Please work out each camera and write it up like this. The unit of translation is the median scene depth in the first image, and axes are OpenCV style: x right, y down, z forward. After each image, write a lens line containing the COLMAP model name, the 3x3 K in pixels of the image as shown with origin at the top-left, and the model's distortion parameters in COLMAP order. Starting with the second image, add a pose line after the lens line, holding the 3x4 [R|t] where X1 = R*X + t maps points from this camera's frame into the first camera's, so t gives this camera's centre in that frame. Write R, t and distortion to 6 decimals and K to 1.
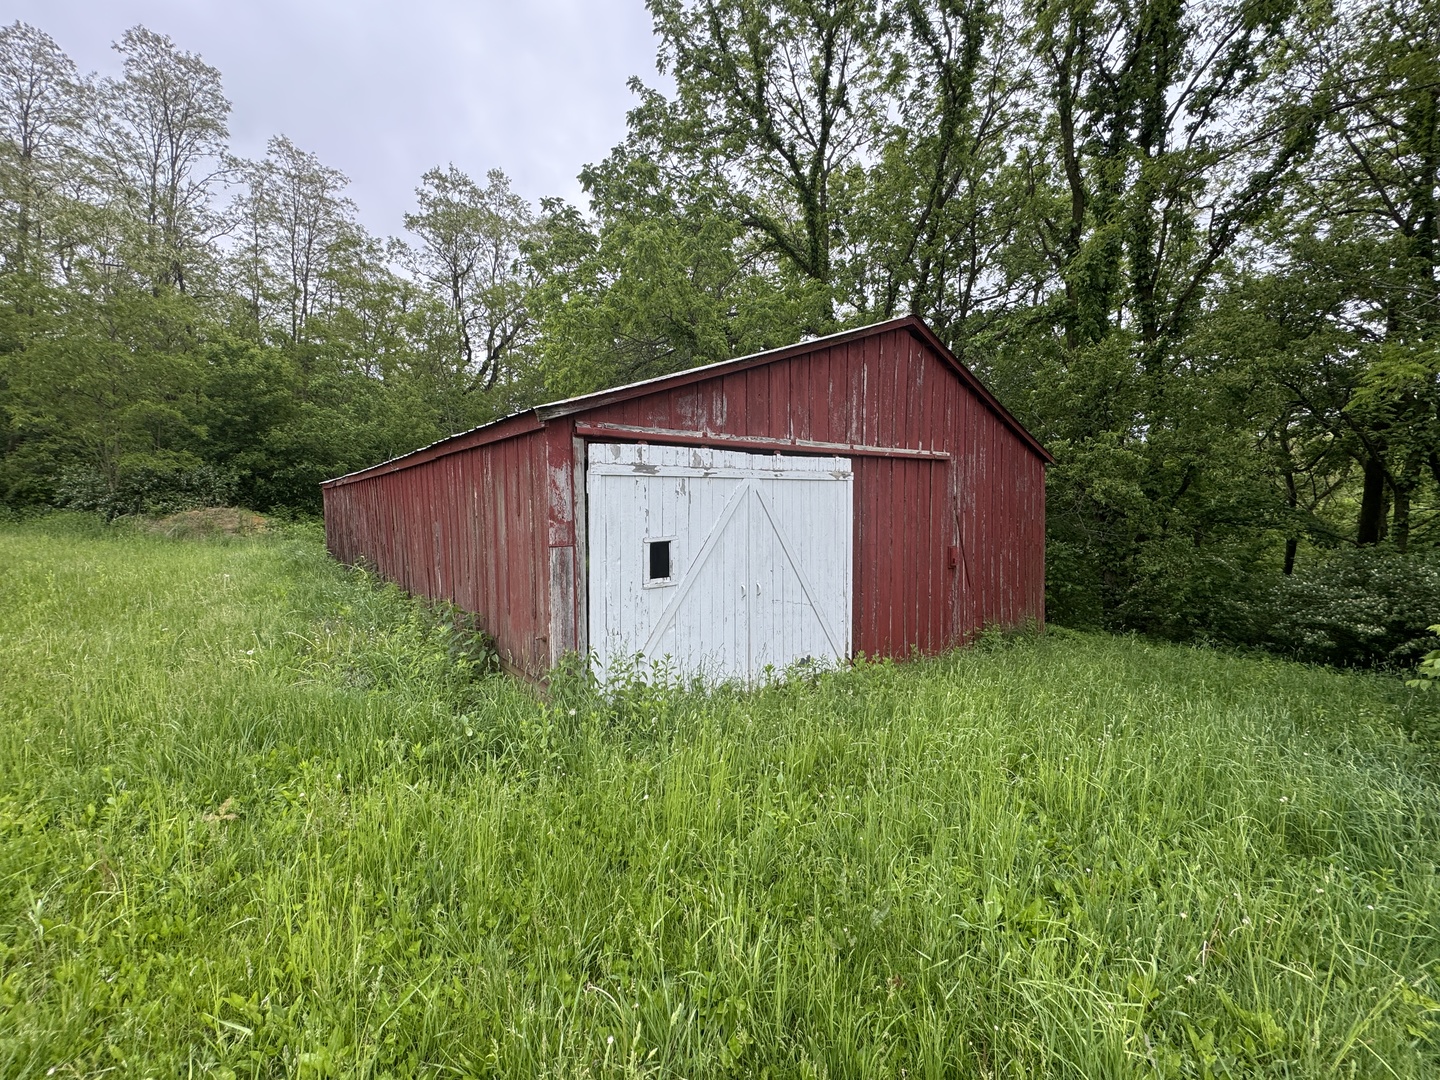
lens RADIAL K [[577.3, 0, 720.0], [0, 577.3, 540.0], [0, 0, 1]] dist [0.000430, -0.000505]
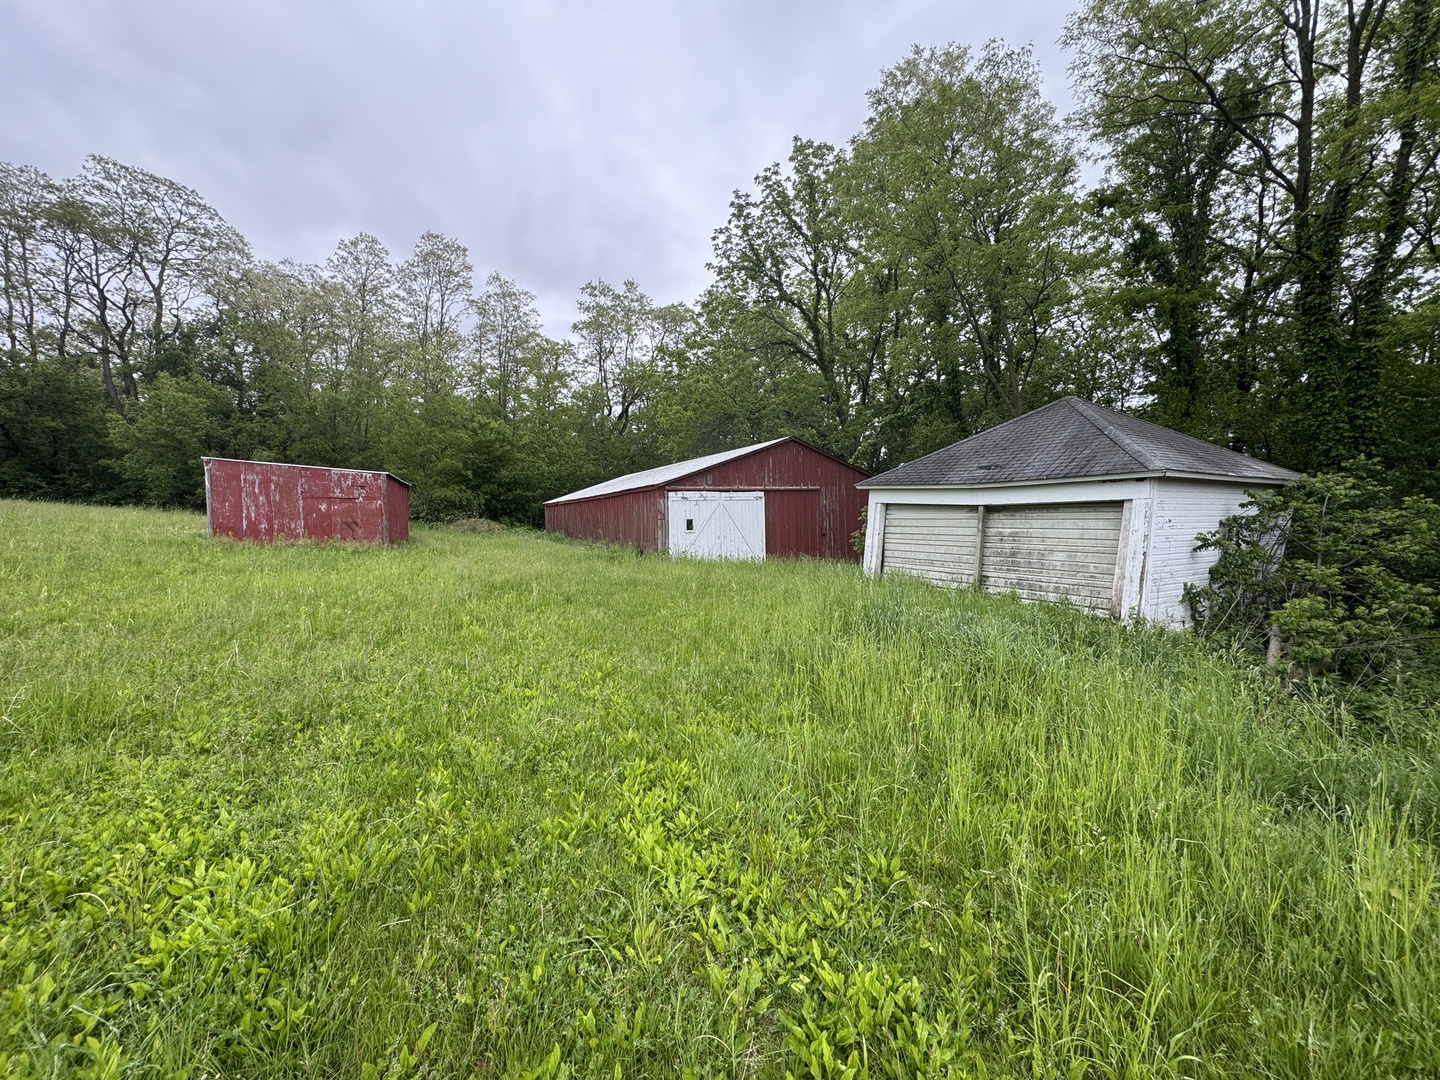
lens RADIAL K [[577.3, 0, 720.0], [0, 577.3, 540.0], [0, 0, 1]] dist [0.000430, -0.000505]
pose [[0.980618, -0.003341, -0.195899, 0.162645], [-0.001165, 0.999737, -0.022885, 0.044671], [0.195924, 0.022670, 0.980357, -0.506765]]
